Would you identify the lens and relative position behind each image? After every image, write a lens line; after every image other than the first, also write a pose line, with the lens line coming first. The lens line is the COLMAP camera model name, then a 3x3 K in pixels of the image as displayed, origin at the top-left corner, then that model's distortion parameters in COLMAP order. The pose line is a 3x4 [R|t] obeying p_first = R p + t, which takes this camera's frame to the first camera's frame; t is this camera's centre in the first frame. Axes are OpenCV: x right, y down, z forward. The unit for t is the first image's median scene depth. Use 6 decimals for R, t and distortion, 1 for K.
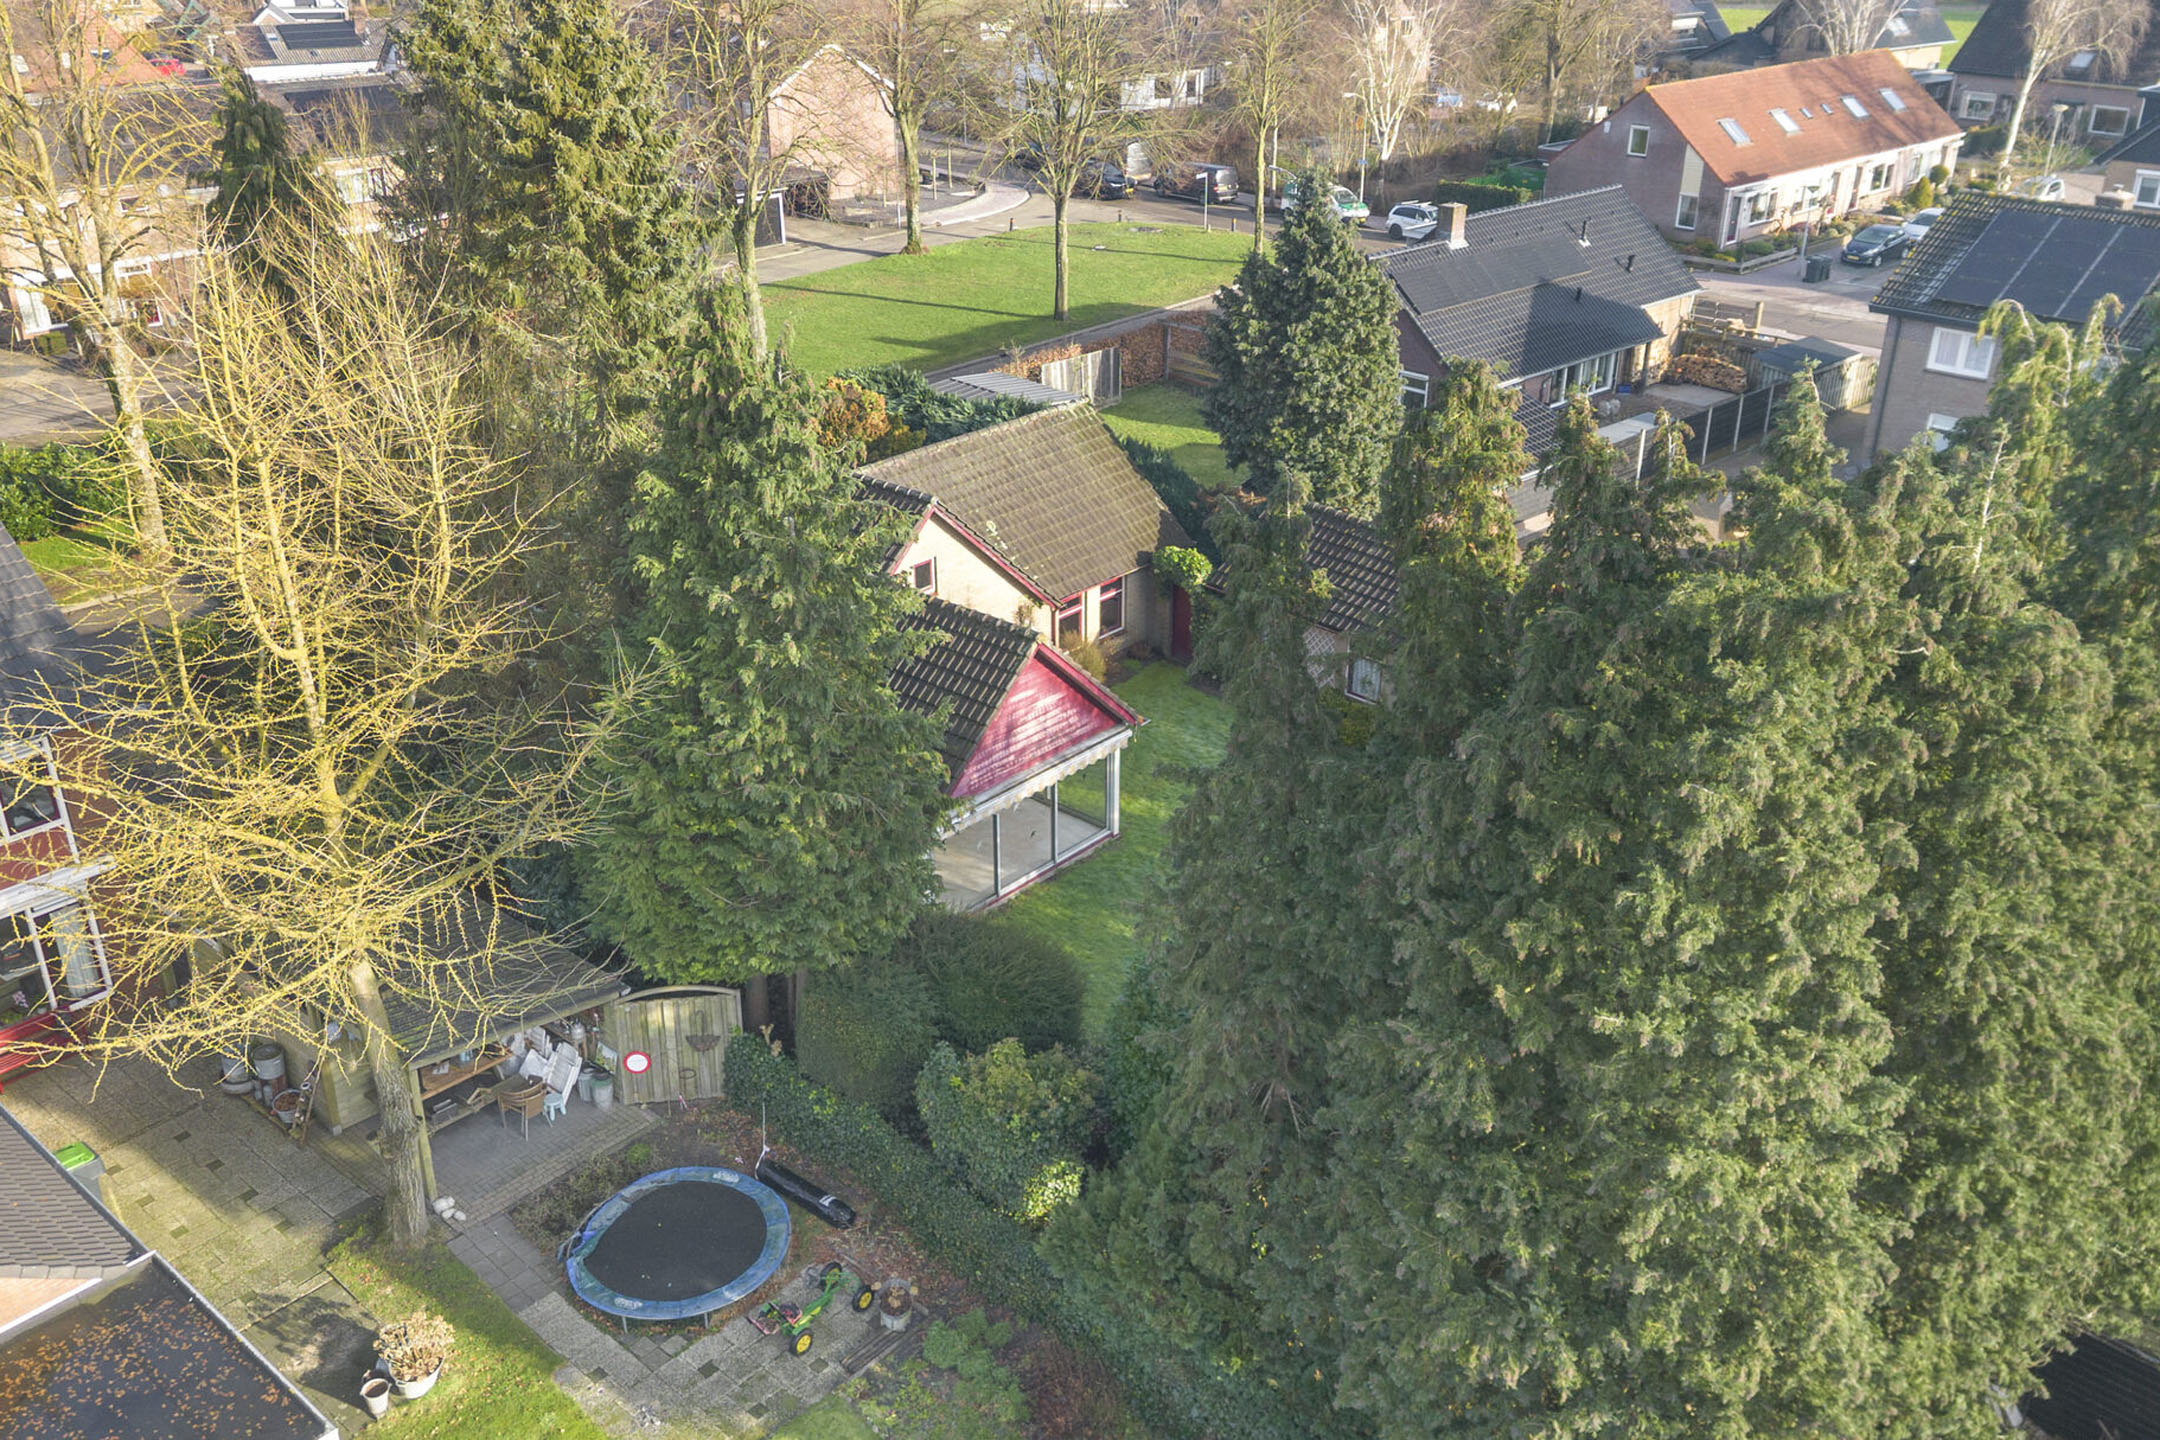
lens RADIAL K [[1830.5, 0, 1080.0], [0, 1830.5, 720.0], [0, 0, 1]] dist [0.075774, -0.083268]
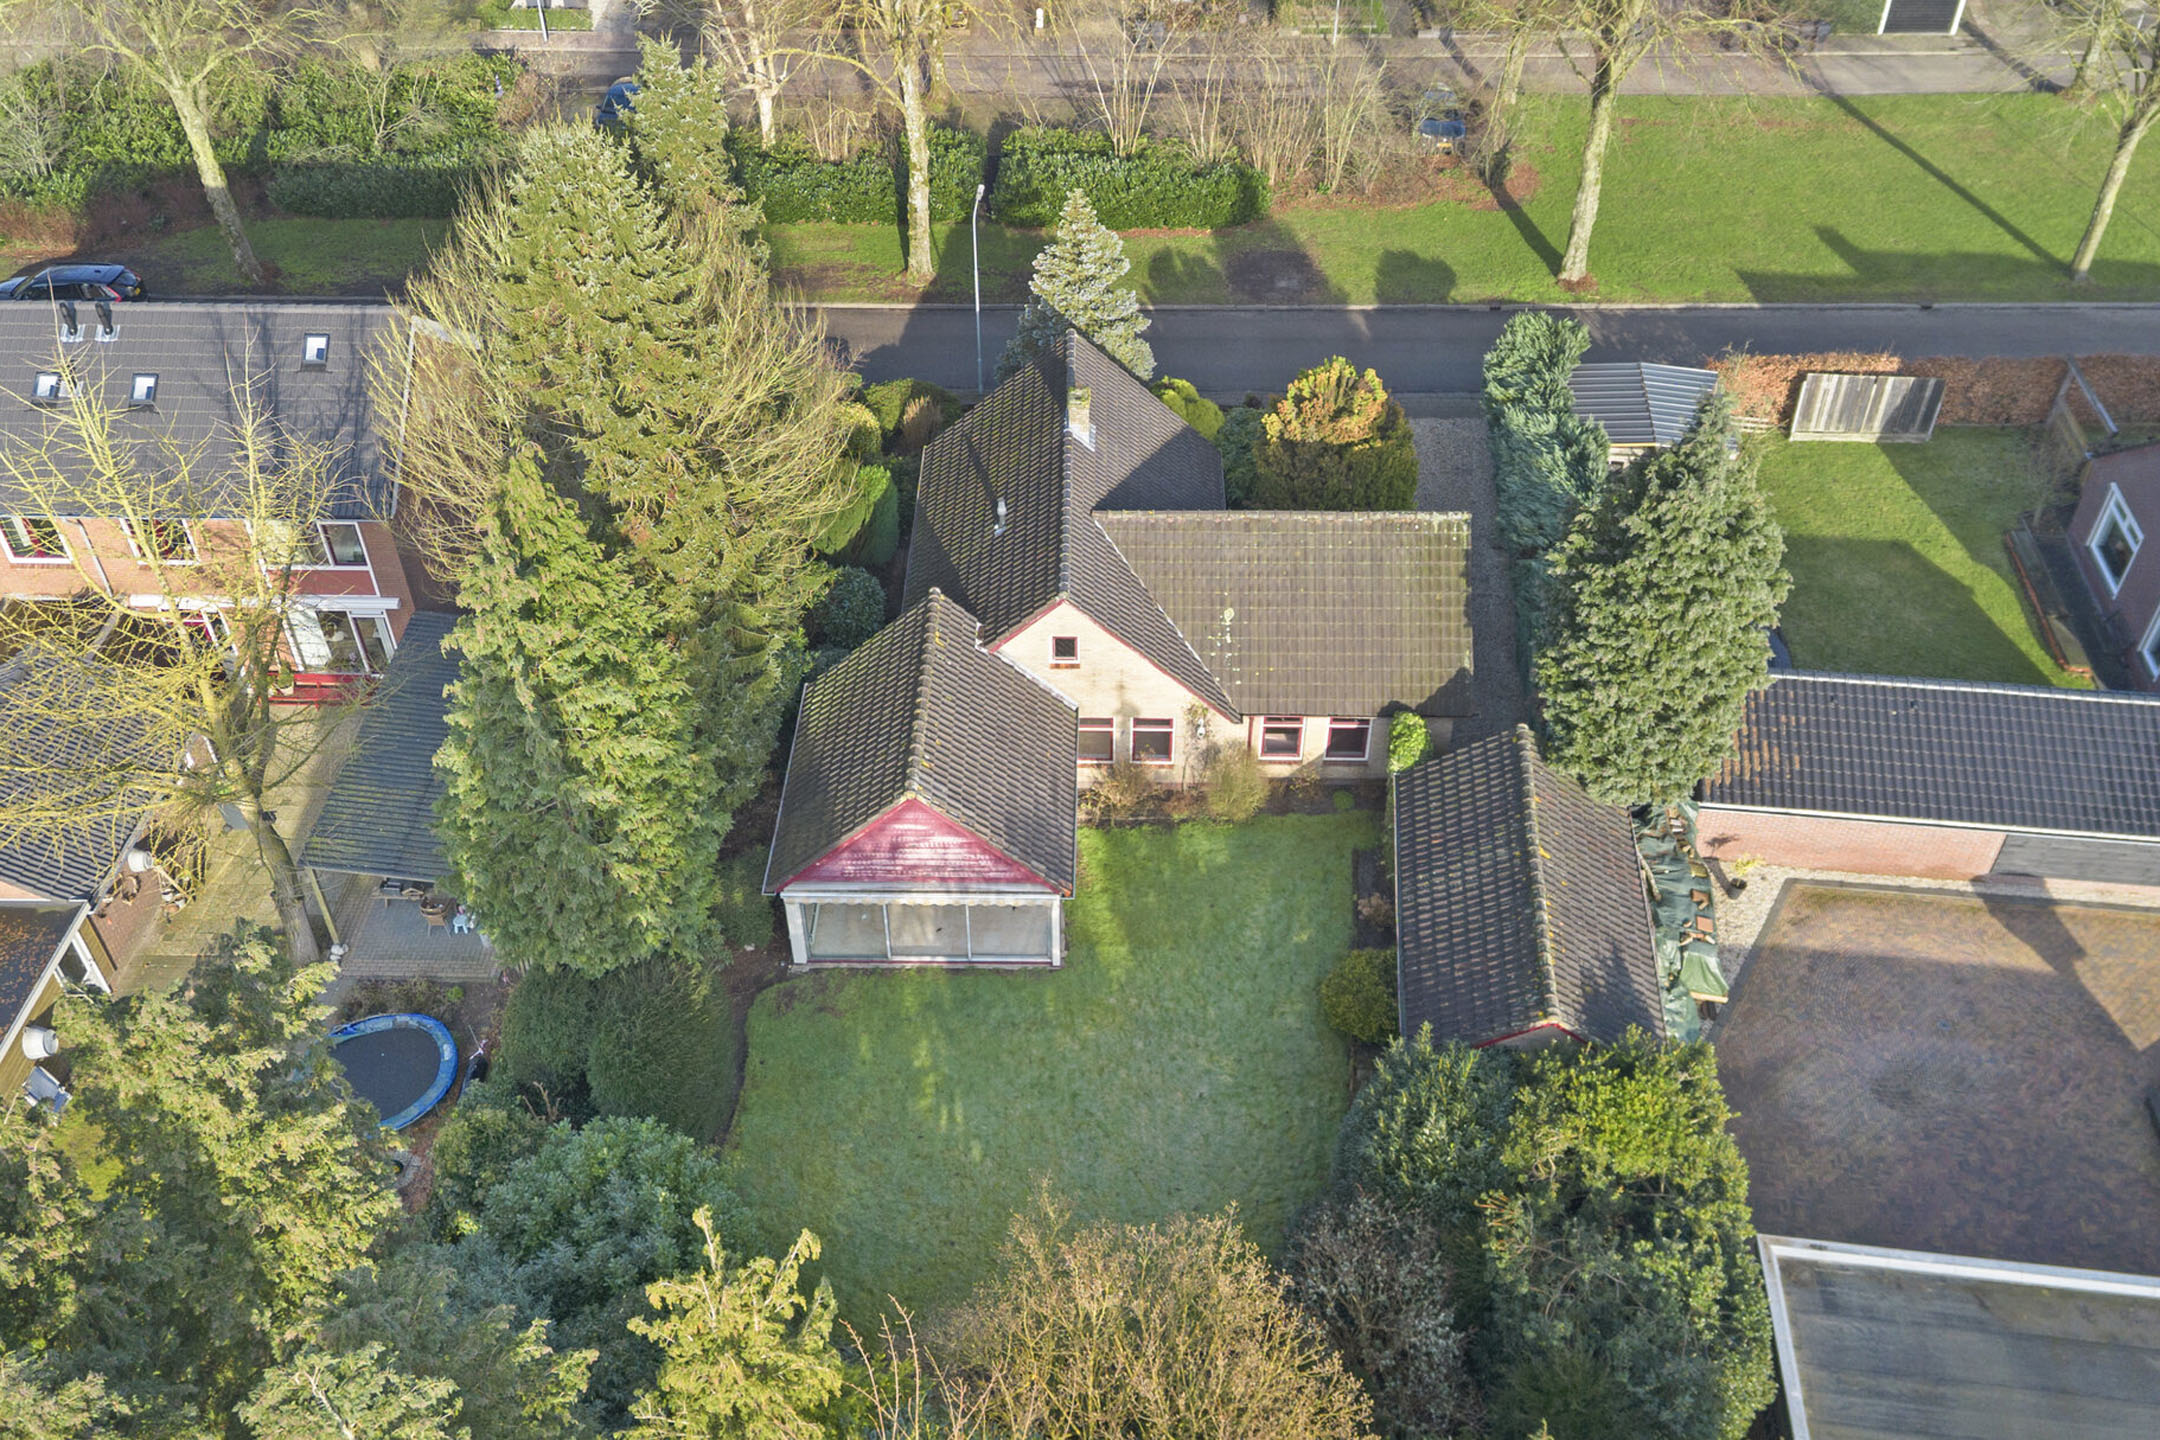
lens RADIAL K [[1830.5, 0, 1080.0], [0, 1830.5, 720.0], [0, 0, 1]] dist [0.075774, -0.083268]
pose [[0.645420, 0.500998, -0.576571, 0.518015], [-0.328408, 0.863526, 0.382716, -0.426811], [0.689624, -0.057662, 0.721869, 0.245783]]
